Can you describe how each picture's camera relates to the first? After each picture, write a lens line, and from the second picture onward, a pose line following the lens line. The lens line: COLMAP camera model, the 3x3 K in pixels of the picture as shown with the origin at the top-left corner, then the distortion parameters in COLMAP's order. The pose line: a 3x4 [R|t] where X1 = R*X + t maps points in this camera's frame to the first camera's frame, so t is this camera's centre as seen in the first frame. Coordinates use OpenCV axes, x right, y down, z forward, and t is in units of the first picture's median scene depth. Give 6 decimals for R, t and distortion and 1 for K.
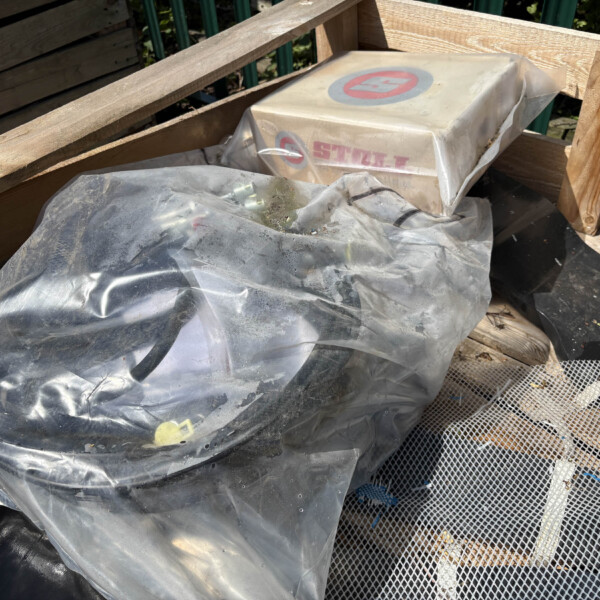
lens RADIAL K [[613.8, 0, 301.7], [0, 613.8, 299.9], [0, 0, 1]] dist [0.007991, 0.000000]
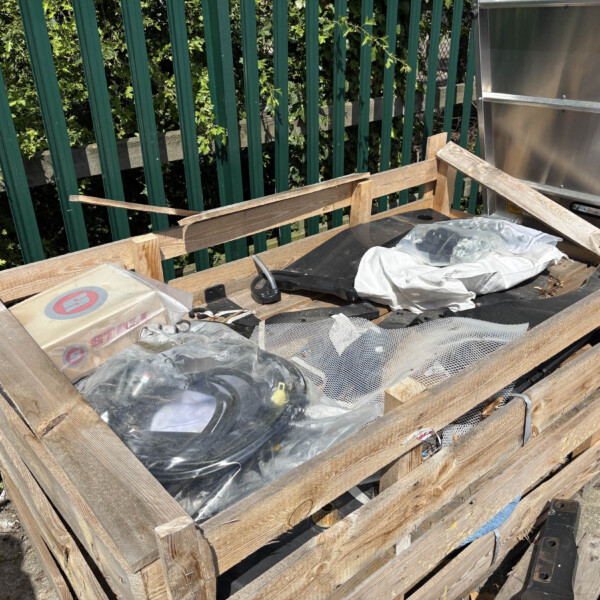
lens RADIAL K [[613.8, 0, 298.9], [0, 613.8, 296.0], [0, 0, 1]] dist [0.007991, 0.000000]
pose [[0.206055, -0.385426, 0.899437, -1.374391], [0.674701, 0.721699, 0.154693, -0.233653], [-0.708746, 0.574976, 0.408757, -0.137480]]
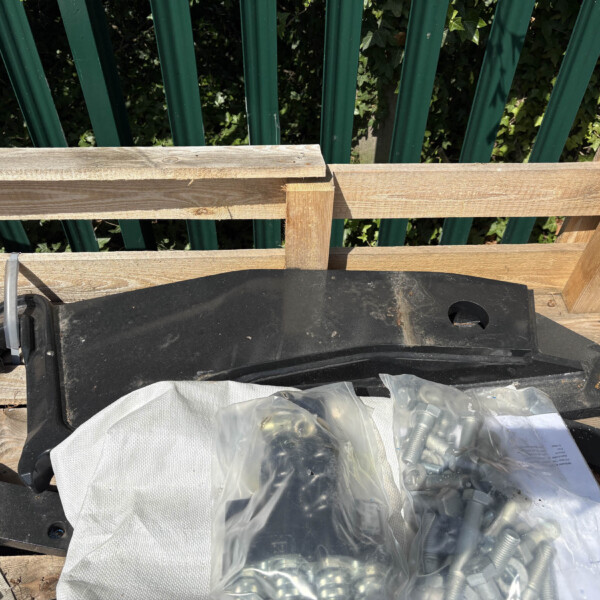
lens RADIAL K [[613.8, 0, 299.8], [0, 613.8, 299.8], [0, 0, 1]] dist [0.007991, 0.000000]
pose [[0.762679, -0.425615, 0.487004, 0.731236], [0.400386, 0.902038, 0.161302, 0.020948], [-0.507948, 0.071968, 0.858376, -0.392992]]
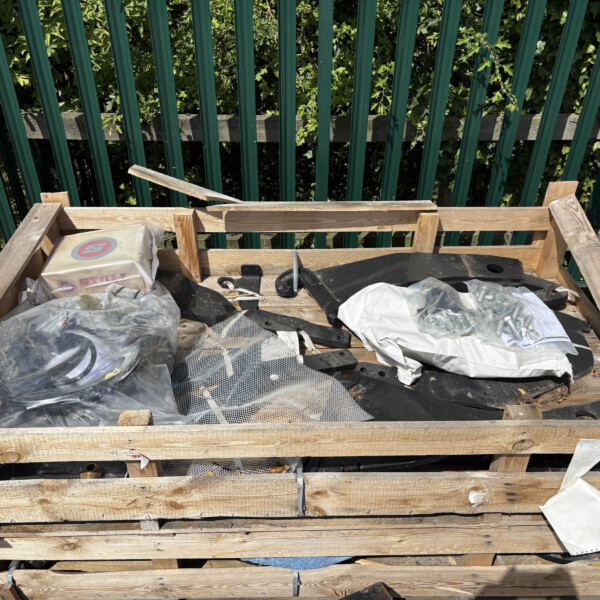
lens RADIAL K [[613.8, 0, 298.5], [0, 613.8, 305.1], [0, 0, 1]] dist [0.007991, 0.000000]
pose [[0.761845, -0.318449, 0.564077, -0.706853], [0.401915, 0.915305, -0.026093, 0.222112], [-0.507993, 0.246590, 0.825310, -1.315159]]
